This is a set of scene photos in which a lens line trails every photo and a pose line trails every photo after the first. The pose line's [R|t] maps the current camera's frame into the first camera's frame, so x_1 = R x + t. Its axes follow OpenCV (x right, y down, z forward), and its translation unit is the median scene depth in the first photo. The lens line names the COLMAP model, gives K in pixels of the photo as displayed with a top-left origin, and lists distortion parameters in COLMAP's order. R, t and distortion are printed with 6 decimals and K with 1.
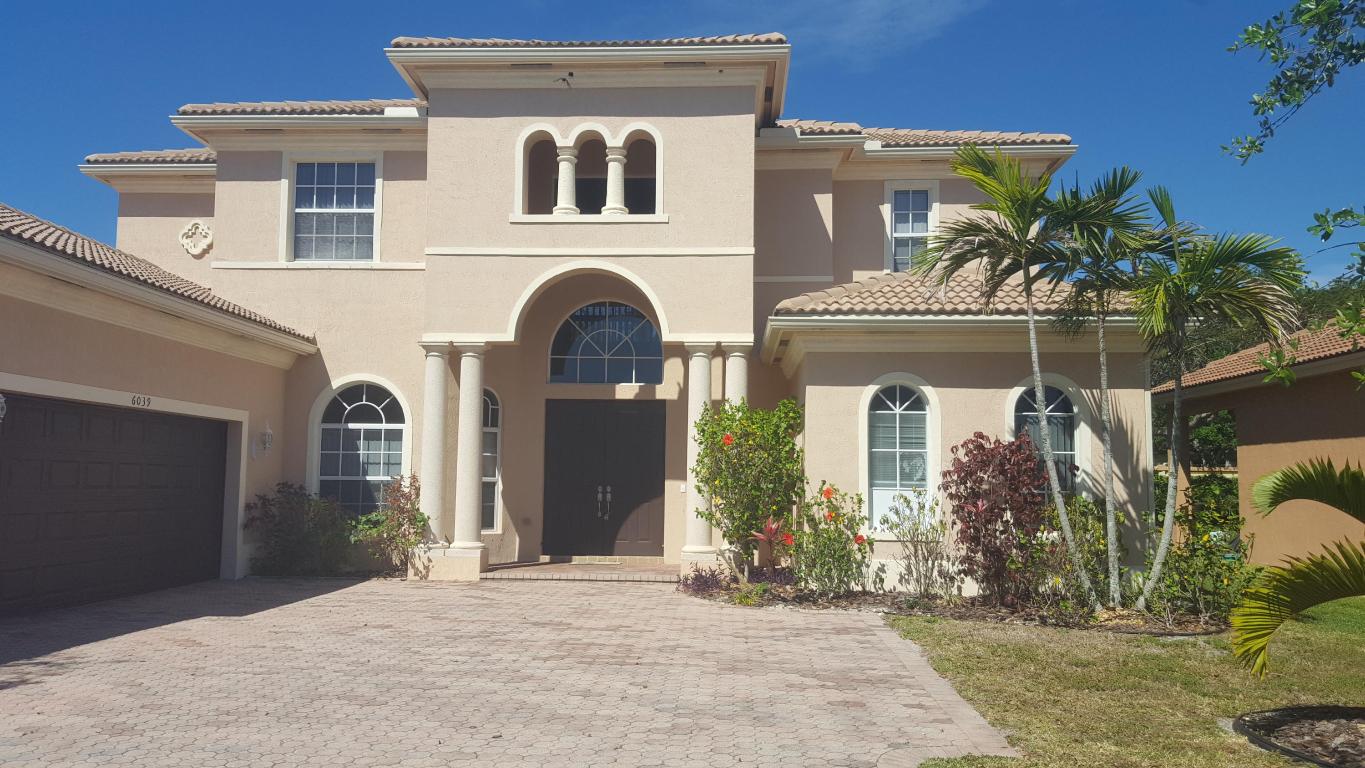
lens RADIAL K [[953.7, 0, 679.9], [0, 953.7, 419.5], [0, 0, 1]] dist [0.154033, -0.224707]
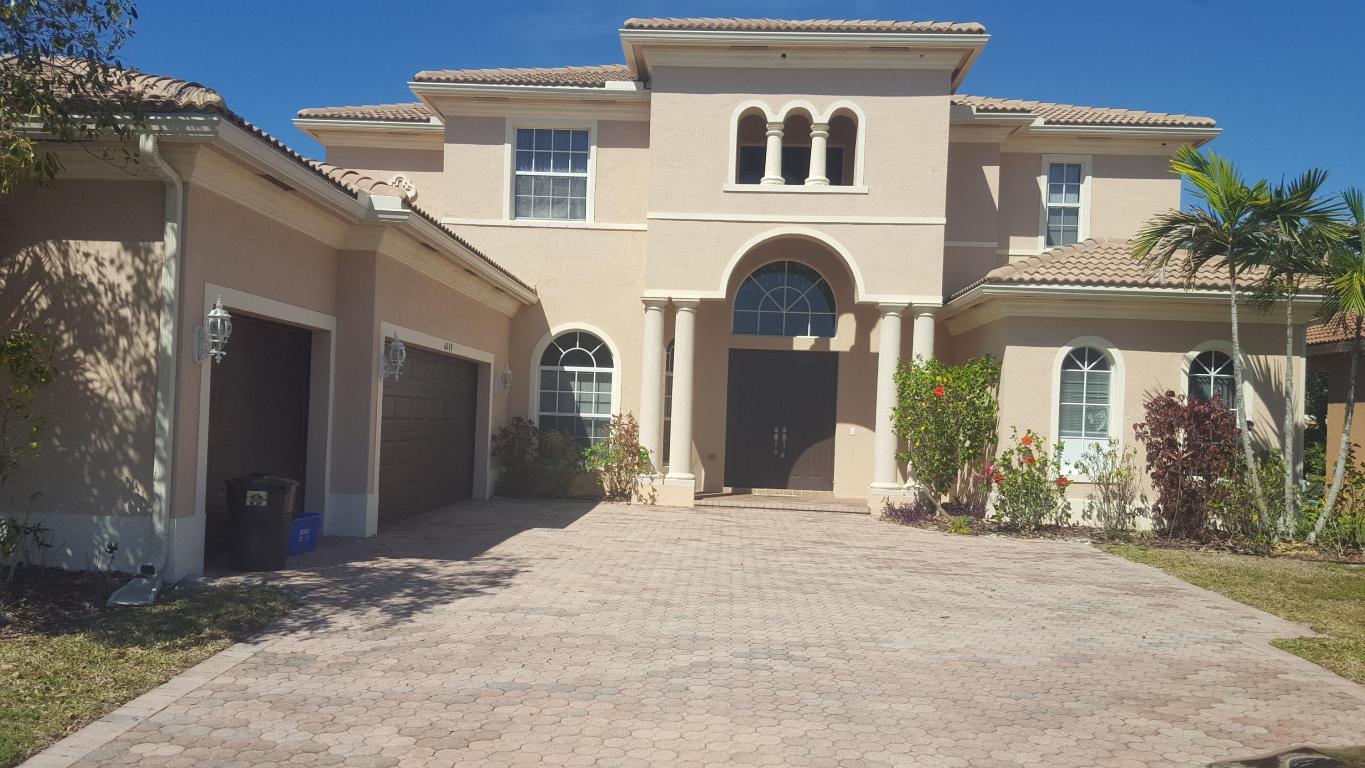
lens RADIAL K [[953.7, 0, 679.9], [0, 953.7, 419.5], [0, 0, 1]] dist [0.154033, -0.224707]
pose [[0.999623, 0.024484, 0.012426, -0.232602], [-0.025264, 0.997430, 0.067051, -0.013097], [-0.010752, -0.067340, 0.997672, -0.131339]]
